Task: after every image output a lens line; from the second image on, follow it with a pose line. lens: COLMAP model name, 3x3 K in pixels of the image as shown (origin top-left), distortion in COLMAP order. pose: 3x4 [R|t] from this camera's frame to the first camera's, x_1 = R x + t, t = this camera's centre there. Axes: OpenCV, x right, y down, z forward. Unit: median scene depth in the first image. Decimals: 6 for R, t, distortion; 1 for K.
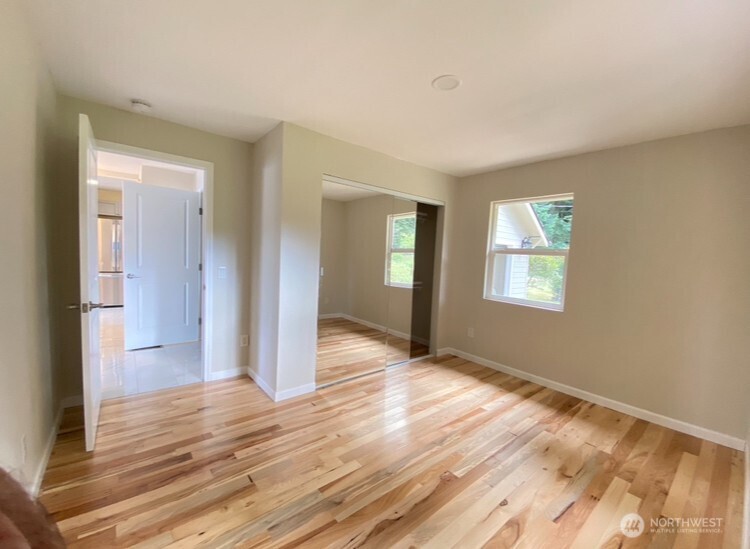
lens RADIAL K [[302.5, 0, 359.0], [0, 302.5, 274.2], [0, 0, 1]] dist [-0.001667, -0.000326]
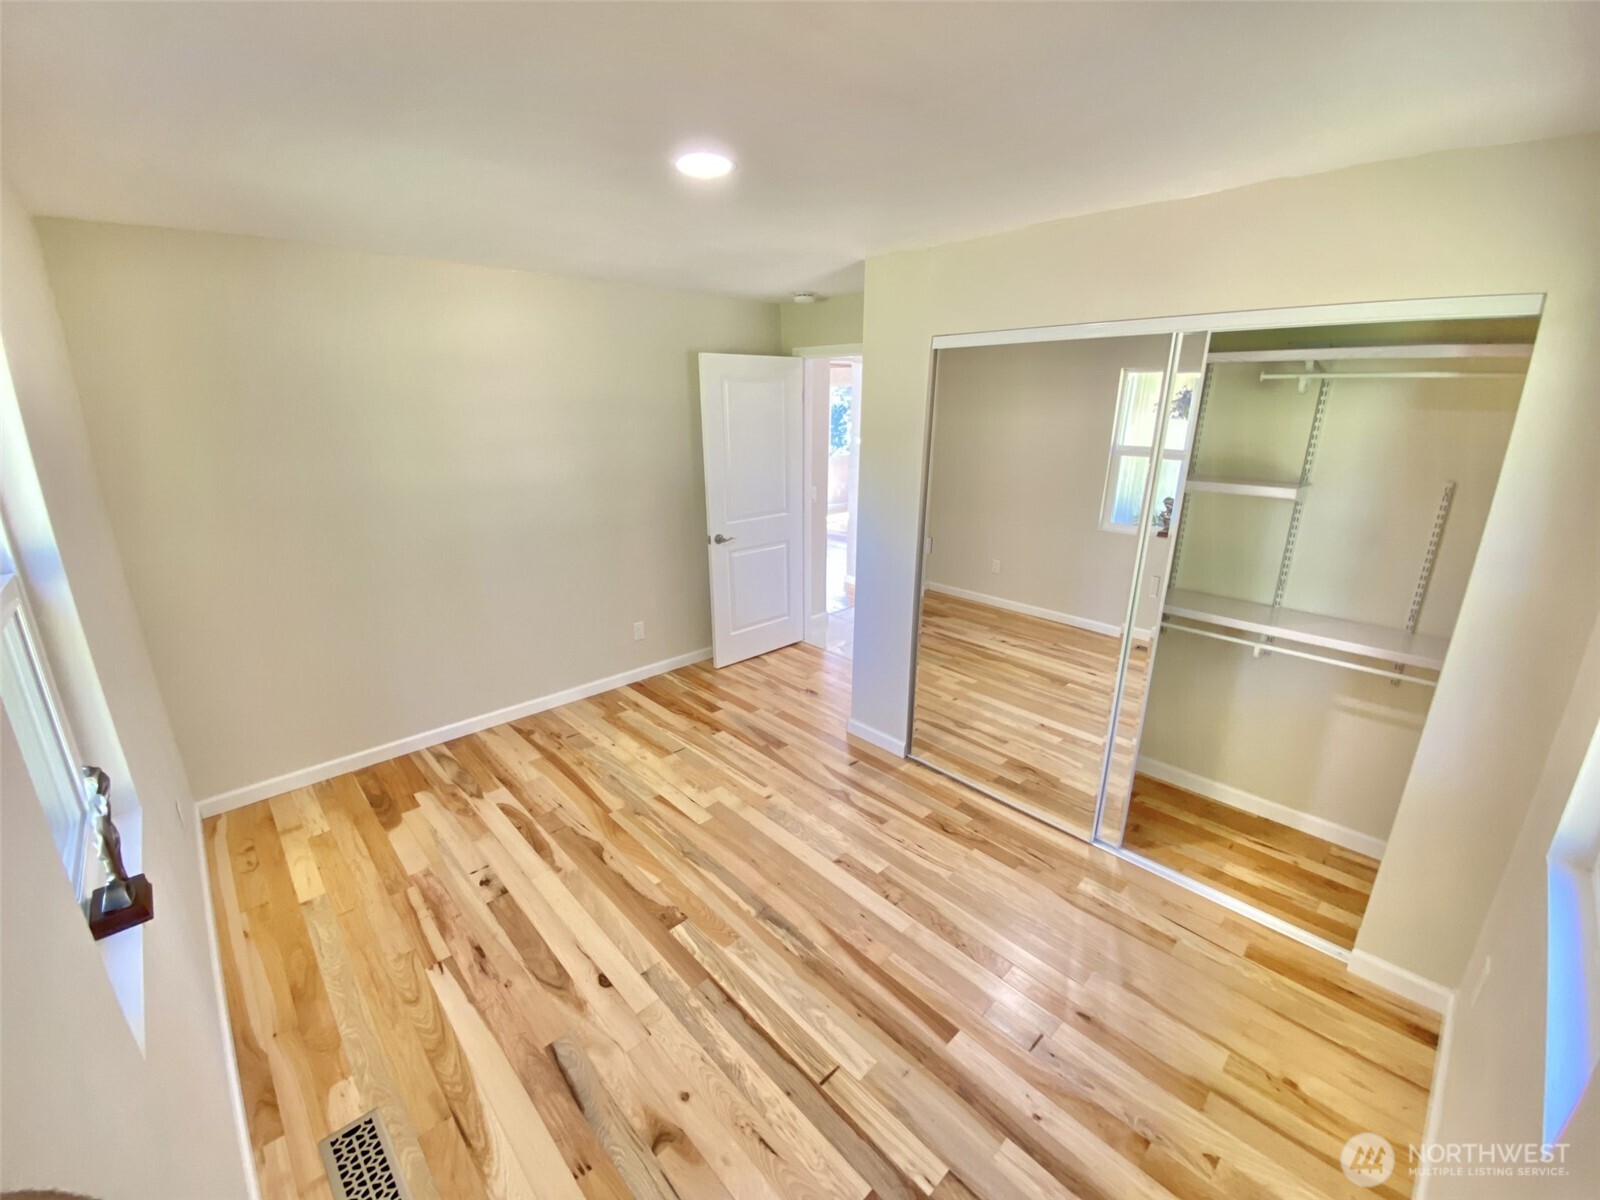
lens RADIAL K [[658.6, 0, 798.6], [0, 658.6, 592.5], [0, 0, 1]] dist [0.038590, -0.028995]
pose [[0.107974, 0.233882, -0.966251, 1.341875], [-0.074736, 0.971092, 0.226703, -0.217524], [0.991341, 0.047736, 0.122332, 1.018472]]
